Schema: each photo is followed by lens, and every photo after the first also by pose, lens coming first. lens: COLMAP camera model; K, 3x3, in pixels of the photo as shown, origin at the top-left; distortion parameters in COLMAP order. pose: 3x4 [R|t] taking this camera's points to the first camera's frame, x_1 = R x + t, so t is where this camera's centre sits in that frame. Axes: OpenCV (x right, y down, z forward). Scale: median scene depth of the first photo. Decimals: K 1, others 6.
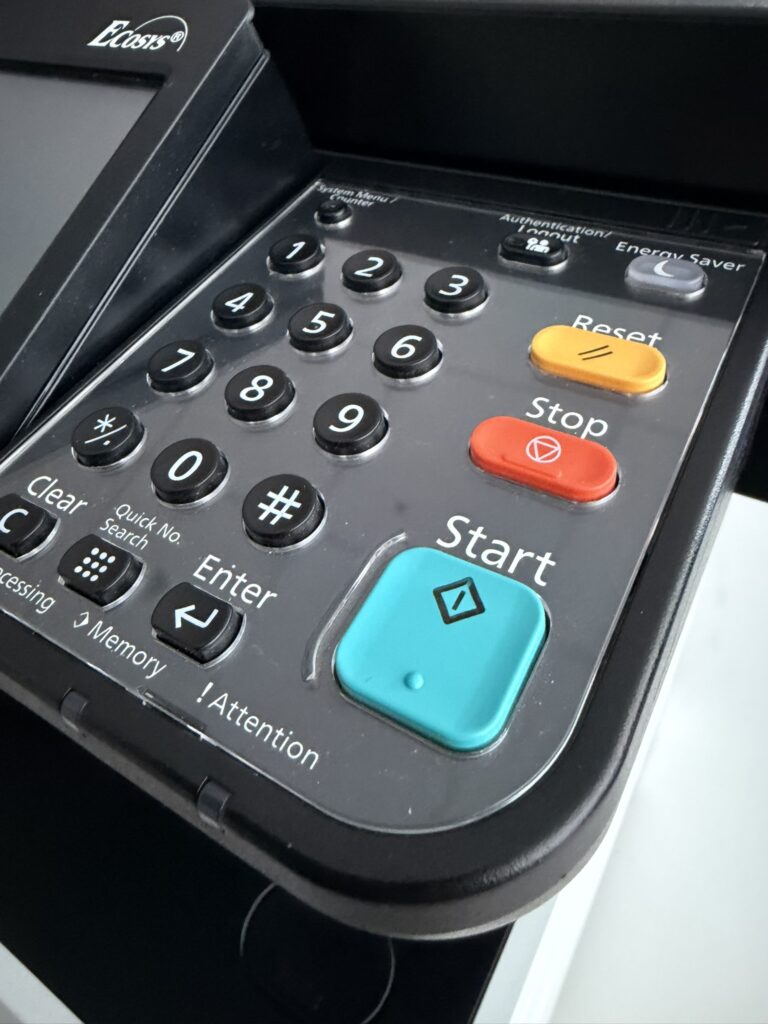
lens RADIAL K [[720.0, 0, 384.0], [0, 720.0, 512.0], [0, 0, 1]] dist [-0.065520, 0.001568]
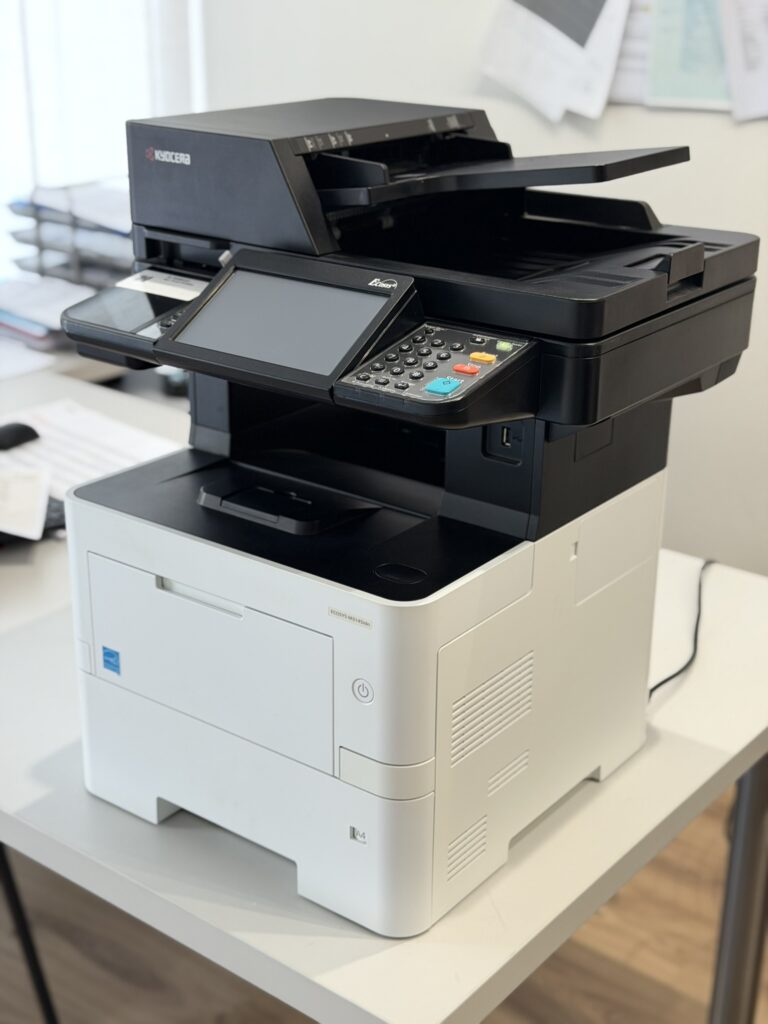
lens RADIAL K [[1426.9, 0, 384.0], [0, 1426.9, 512.0], [0, 0, 1]] dist [0.073247, 0.014668]
pose [[0.994738, 0.079941, -0.064077, 0.265671], [-0.097059, 0.935563, -0.339561, 3.269432], [0.032803, 0.343994, 0.938399, -6.156279]]
